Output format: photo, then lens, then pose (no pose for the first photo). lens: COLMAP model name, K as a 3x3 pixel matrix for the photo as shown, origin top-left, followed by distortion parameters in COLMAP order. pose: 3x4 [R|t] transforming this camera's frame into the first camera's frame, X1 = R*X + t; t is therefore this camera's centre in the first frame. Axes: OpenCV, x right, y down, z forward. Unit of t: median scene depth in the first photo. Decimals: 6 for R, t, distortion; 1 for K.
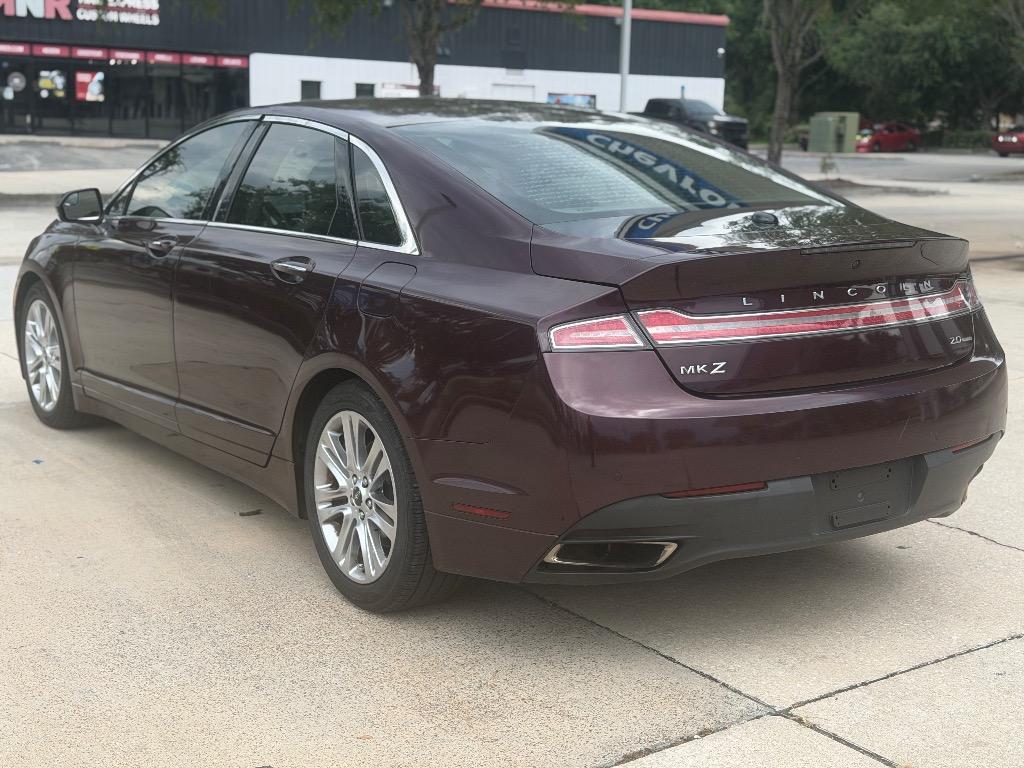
lens RADIAL K [[1428.7, 0, 502.2], [0, 1428.7, 376.1], [0, 0, 1]] dist [0.085196, 0.000000]
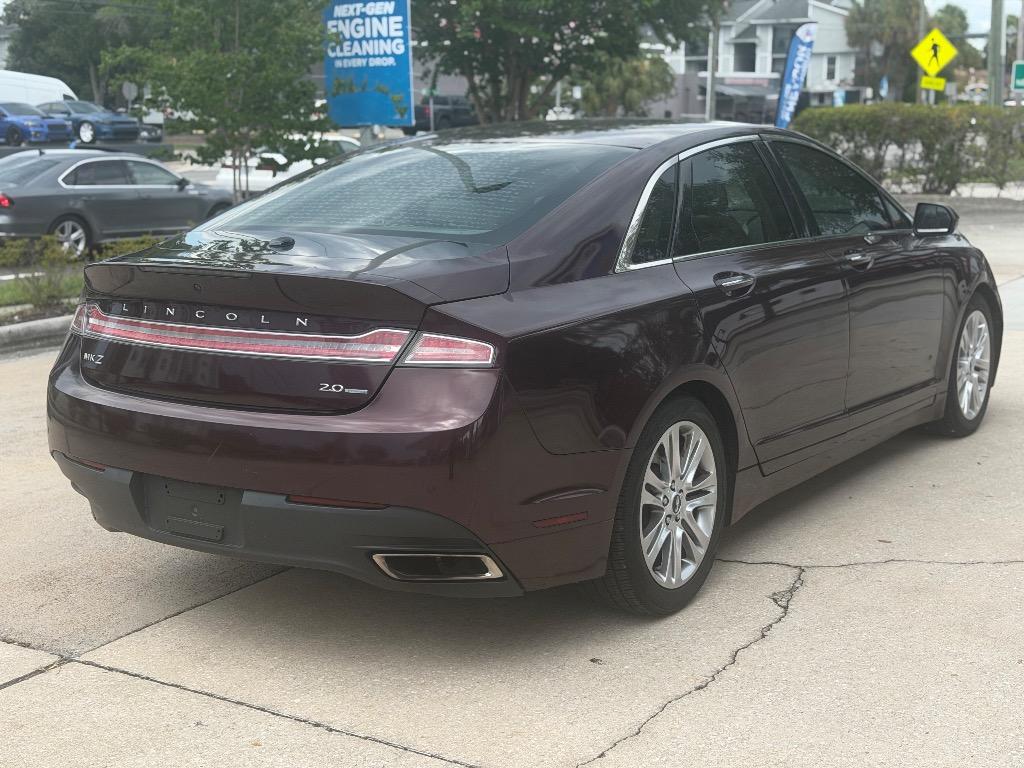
lens RADIAL K [[1428.7, 0, 514.2], [0, 1428.7, 382.9], [0, 0, 1]] dist [0.085196, 0.000000]
pose [[0.386588, 0.155546, -0.909041, 0.100396], [-0.152232, 0.982916, 0.103448, -0.011869], [0.909602, 0.098394, 0.403662, 0.061891]]
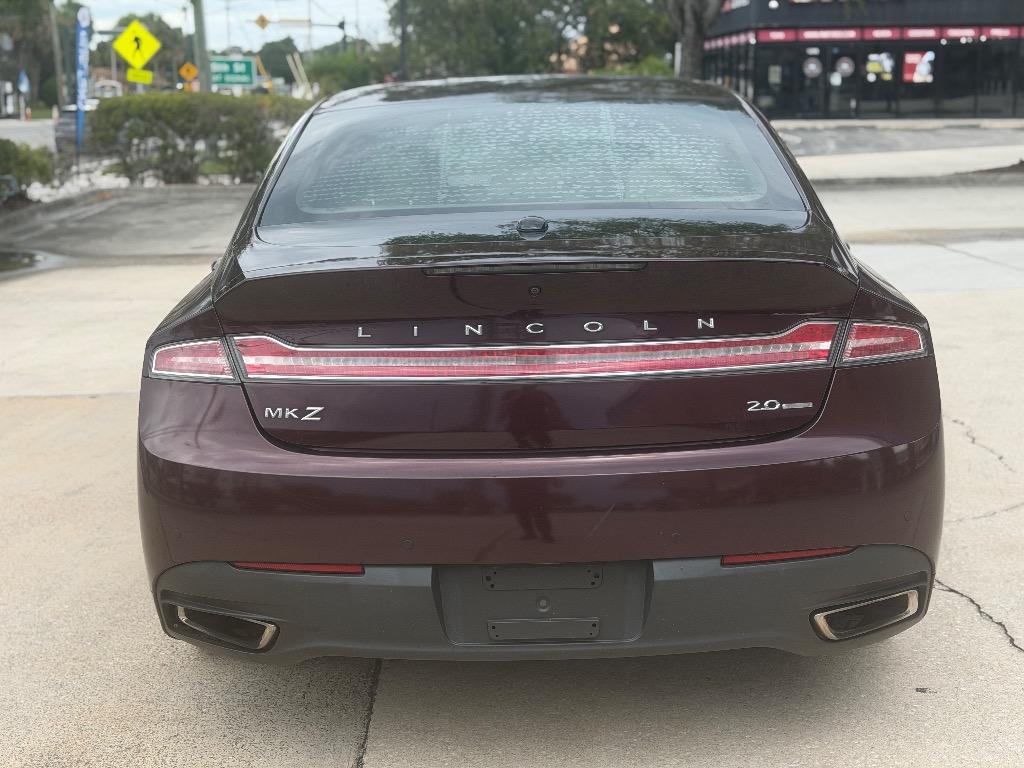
lens RADIAL K [[1428.7, 0, 508.6], [0, 1428.7, 386.2], [0, 0, 1]] dist [0.085196, 0.000000]
pose [[0.828367, 0.084079, -0.553840, 0.050073], [-0.073528, 0.996438, 0.041295, -0.004544], [0.555339, 0.006515, 0.831599, 0.029912]]
